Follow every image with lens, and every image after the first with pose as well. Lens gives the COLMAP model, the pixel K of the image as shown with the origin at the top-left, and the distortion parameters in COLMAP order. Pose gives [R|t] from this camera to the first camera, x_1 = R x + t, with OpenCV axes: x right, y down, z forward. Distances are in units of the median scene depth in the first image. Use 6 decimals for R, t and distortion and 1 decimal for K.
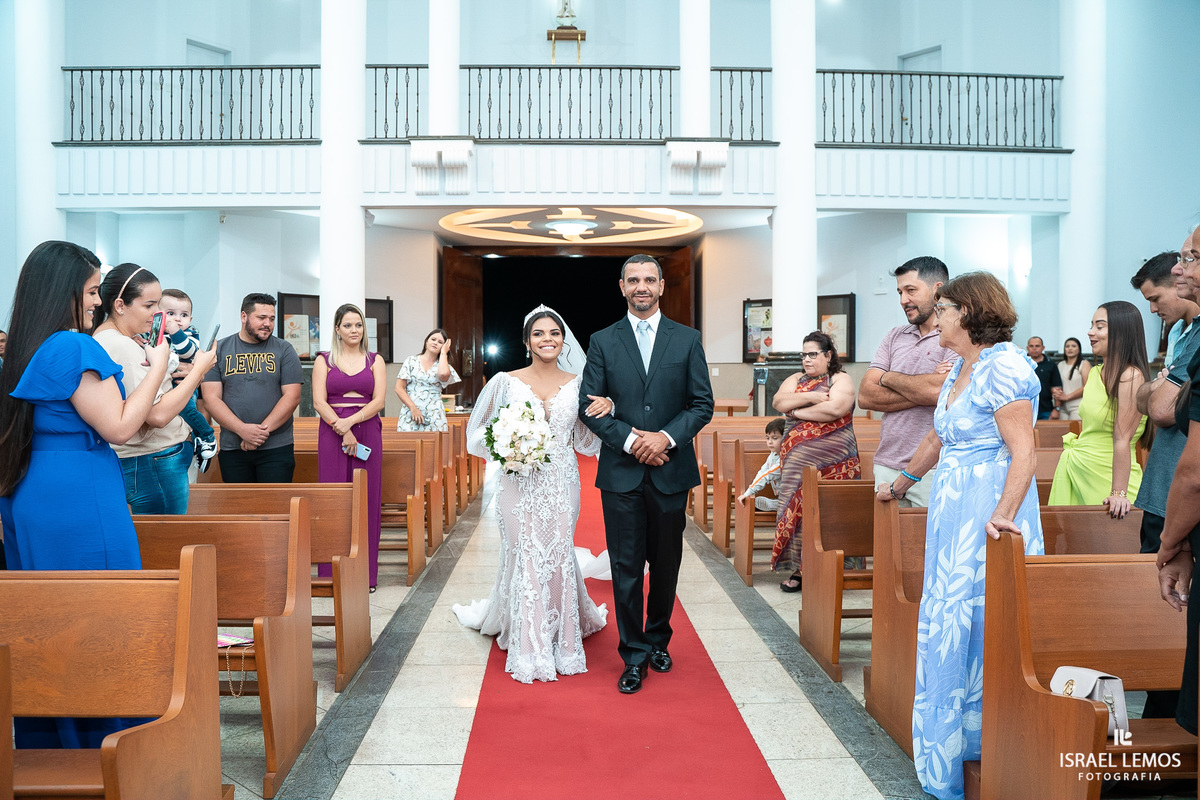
lens RADIAL K [[972.4, 0, 600.0], [0, 972.4, 400.0], [0, 0, 1]] dist [-0.115094, 0.087805]
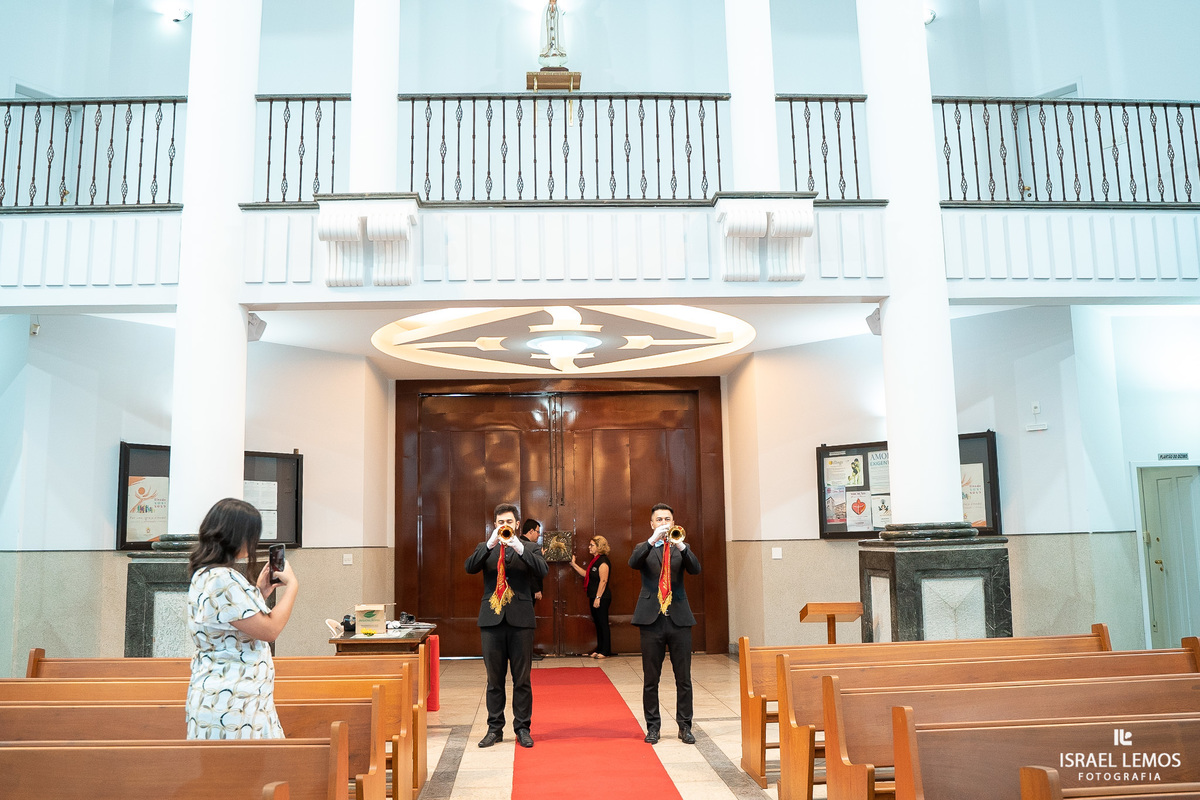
lens RADIAL K [[1016.6, 0, 585.9], [0, 1016.6, 402.4], [0, 0, 1]] dist [-0.122160, 0.090382]
pose [[0.999745, -0.015576, 0.016361, -0.031324], [0.018028, 0.986560, -0.162400, -0.025129], [-0.013612, 0.162653, 0.986589, 0.348783]]
